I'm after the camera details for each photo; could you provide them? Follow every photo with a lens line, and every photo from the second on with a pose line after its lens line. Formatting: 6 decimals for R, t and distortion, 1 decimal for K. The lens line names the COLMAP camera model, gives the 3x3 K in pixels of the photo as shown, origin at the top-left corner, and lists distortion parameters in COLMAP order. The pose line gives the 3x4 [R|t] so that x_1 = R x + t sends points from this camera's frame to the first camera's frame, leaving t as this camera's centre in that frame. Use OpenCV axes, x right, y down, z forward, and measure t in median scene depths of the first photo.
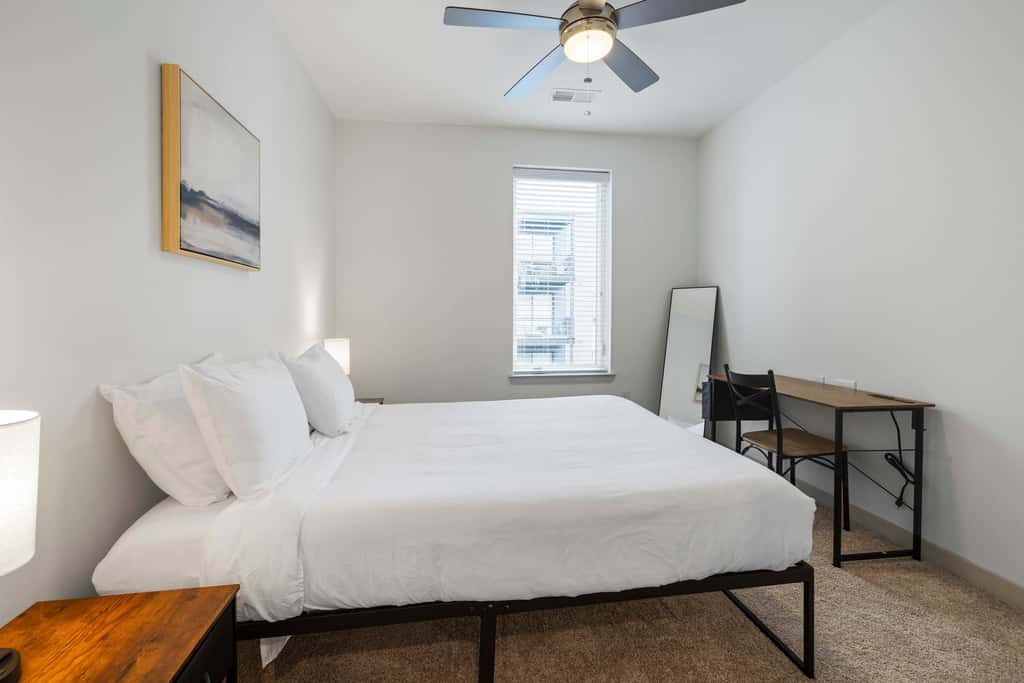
lens RADIAL K [[424.3, 0, 508.1], [0, 424.3, 314.7], [0, 0, 1]] dist [0.000271, 0.000036]
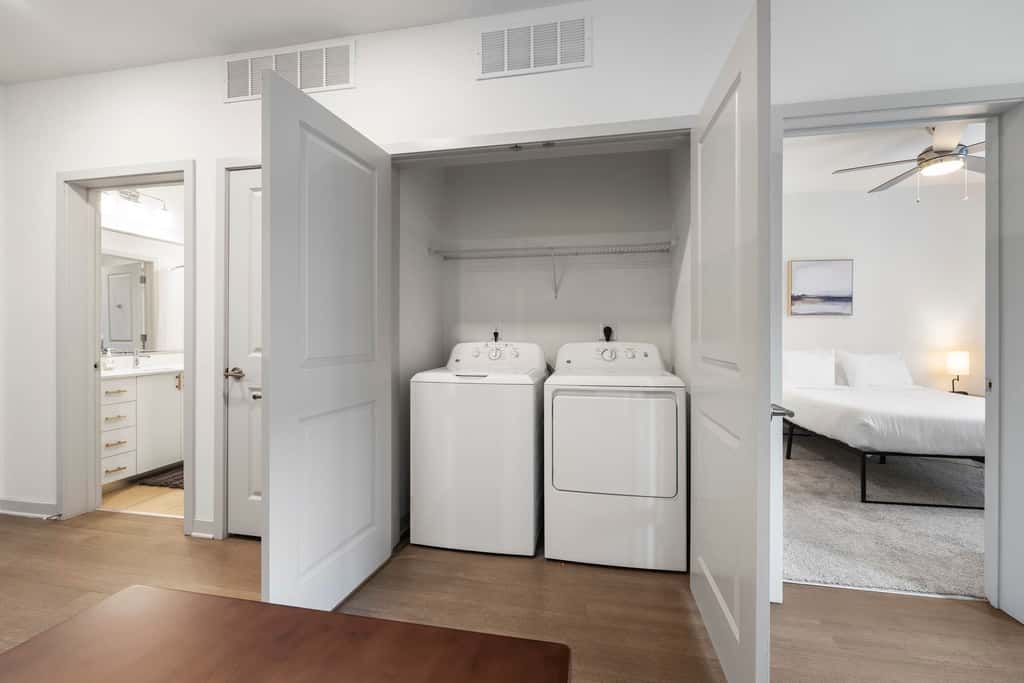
lens RADIAL K [[415.1, 0, 508.5], [0, 415.1, 332.6], [0, 0, 1]] dist [0.000977, 0.000213]
pose [[-0.318142, -0.005871, -0.948025, 2.143655], [-0.007464, 0.999965, -0.003687, 0.010581], [0.948014, 0.005903, -0.318175, -0.053317]]
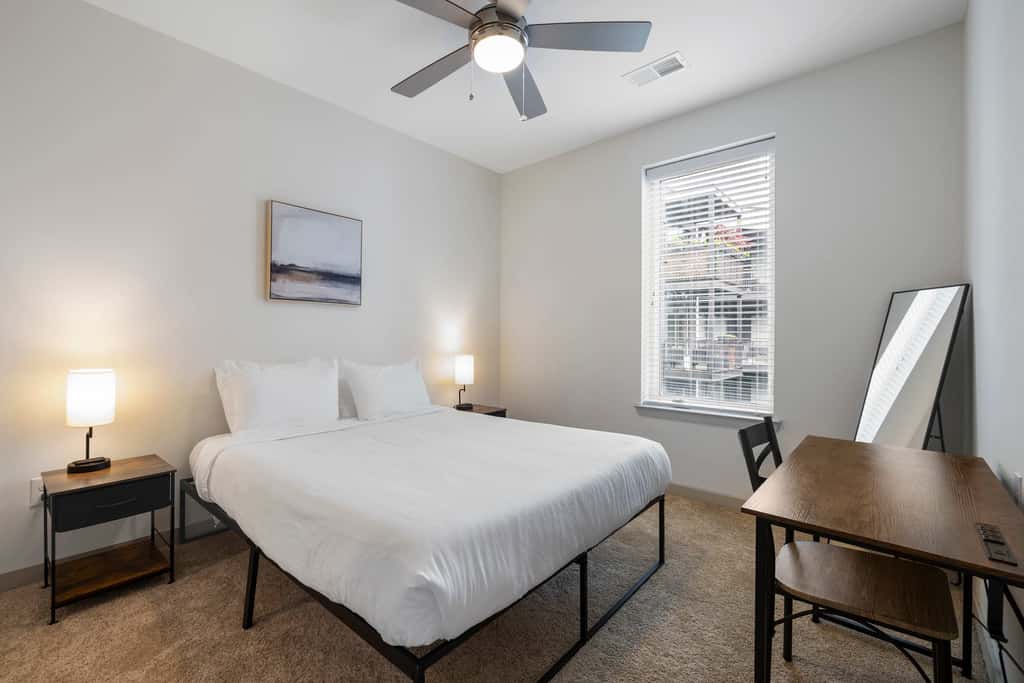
lens RADIAL K [[431.3, 0, 512.0], [0, 431.3, 334.7], [0, 0, 1]] dist [-0.001749, 0.000142]
pose [[0.674281, -0.006218, -0.738449, 0.905064], [-0.002527, 0.999939, -0.010728, 0.012030], [0.738471, 0.009099, 0.674224, 0.363317]]
